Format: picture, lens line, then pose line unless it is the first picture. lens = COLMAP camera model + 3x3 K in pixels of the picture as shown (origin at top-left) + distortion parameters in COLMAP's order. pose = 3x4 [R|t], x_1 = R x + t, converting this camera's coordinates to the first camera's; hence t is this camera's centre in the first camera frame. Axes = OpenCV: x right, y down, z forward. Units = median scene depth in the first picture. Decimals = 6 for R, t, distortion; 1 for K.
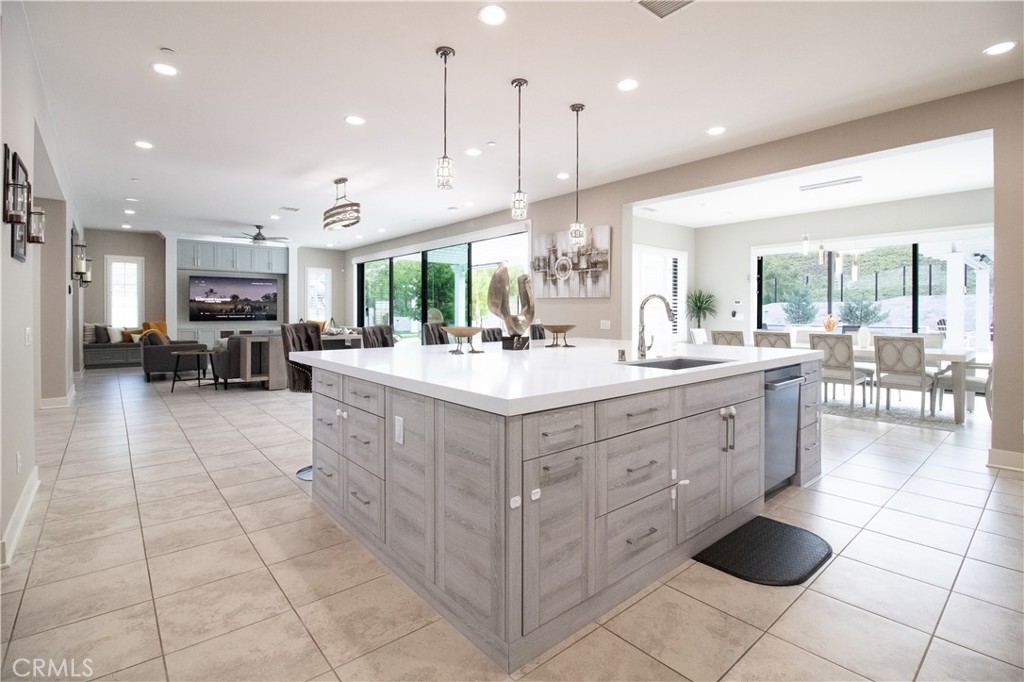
lens RADIAL K [[476.1, 0, 537.7], [0, 476.1, 312.3], [0, 0, 1]] dist [-0.002462, -0.001613]
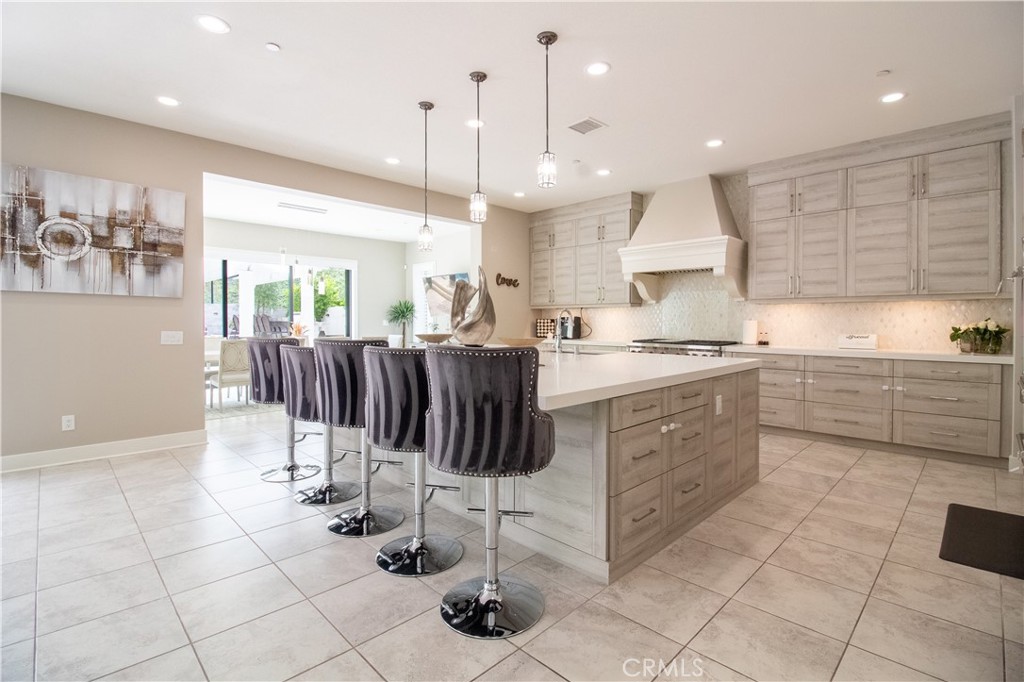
lens RADIAL K [[476.1, 0, 495.4], [0, 476.1, 324.1], [0, 0, 1]] dist [-0.002462, -0.001613]
pose [[-0.027747, -0.010143, 0.999564, -0.549989], [-0.003299, 0.999944, 0.010055, -0.001944], [-0.999610, -0.003018, -0.027779, 0.557690]]
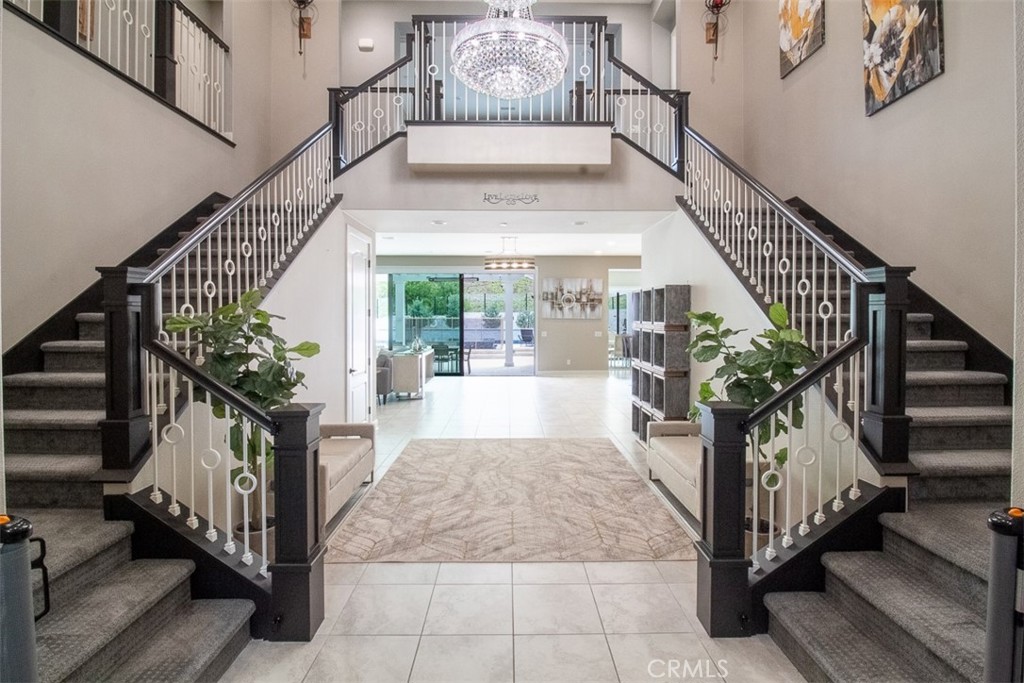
lens RADIAL K [[476.1, 0, 510.1], [0, 476.1, 318.7], [0, 0, 1]] dist [-0.002462, -0.001613]
pose [[0.656798, -0.009263, 0.754010, -1.423714], [-0.001063, 0.999912, 0.013209, -0.055713], [-0.754066, -0.009477, 0.656730, 0.077005]]
